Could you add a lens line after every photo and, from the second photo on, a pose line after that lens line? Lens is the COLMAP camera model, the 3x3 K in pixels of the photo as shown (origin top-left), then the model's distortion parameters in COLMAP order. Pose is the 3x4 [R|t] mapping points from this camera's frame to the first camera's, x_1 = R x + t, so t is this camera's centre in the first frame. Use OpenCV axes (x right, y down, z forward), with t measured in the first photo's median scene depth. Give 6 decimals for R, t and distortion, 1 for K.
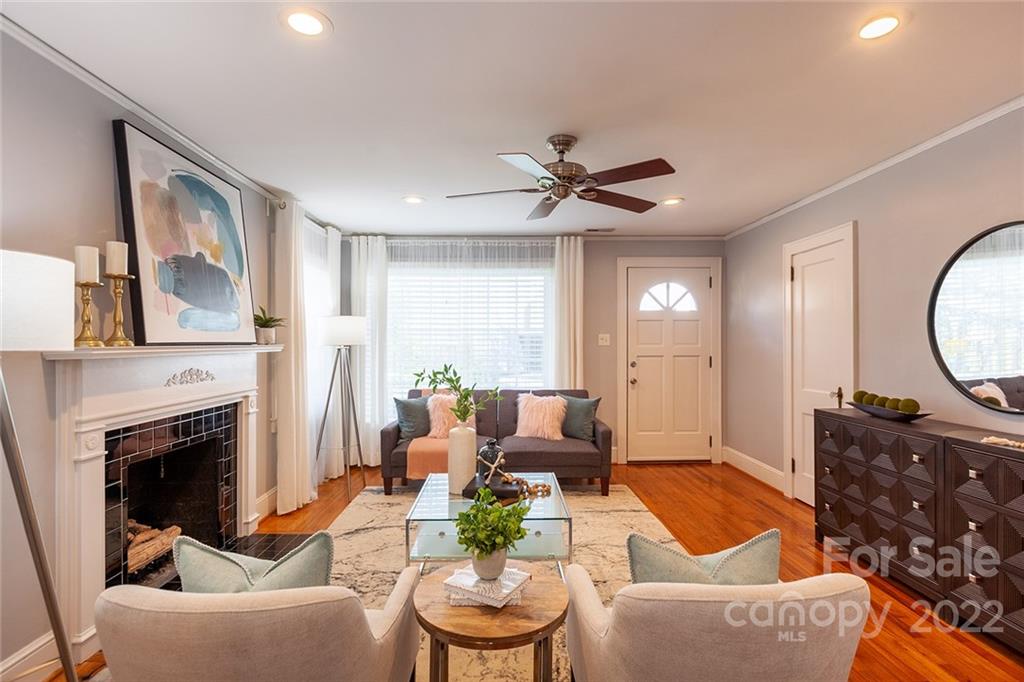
lens RADIAL K [[509.0, 0, 512.0], [0, 509.0, 341.0], [0, 0, 1]] dist [0.000122, 0.000017]
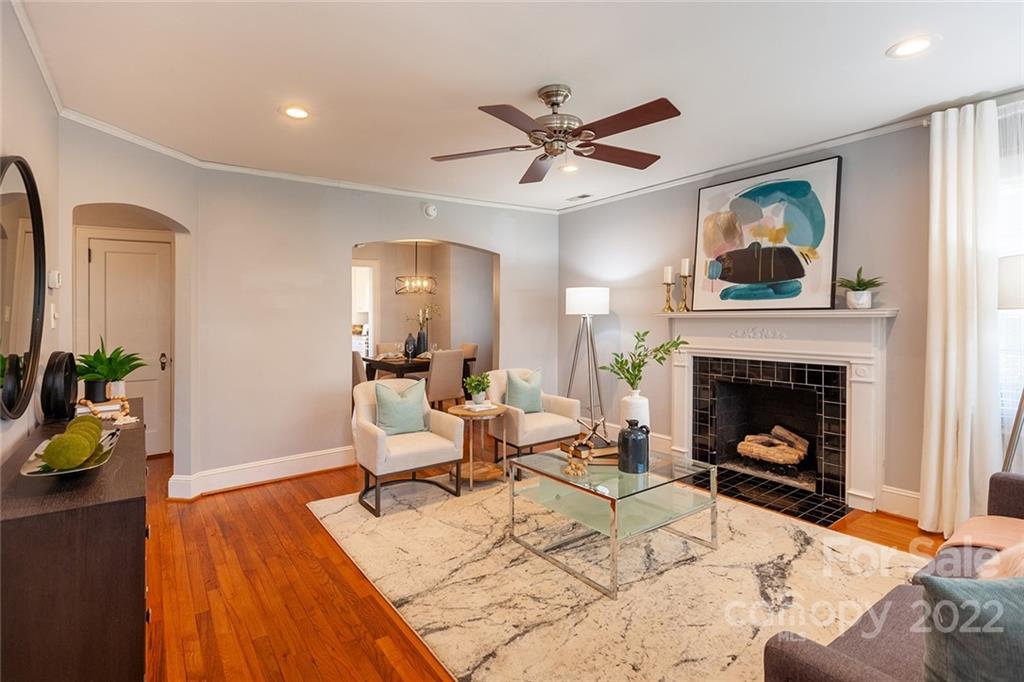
lens RADIAL K [[508.8, 0, 513.5], [0, 508.8, 319.5], [0, 0, 1]] dist [0.000287, 0.000029]
pose [[-0.830376, 0.003692, -0.557192, 0.657095], [0.005221, 0.999986, -0.001155, 0.029070], [0.557180, -0.003869, -0.830383, 1.717207]]
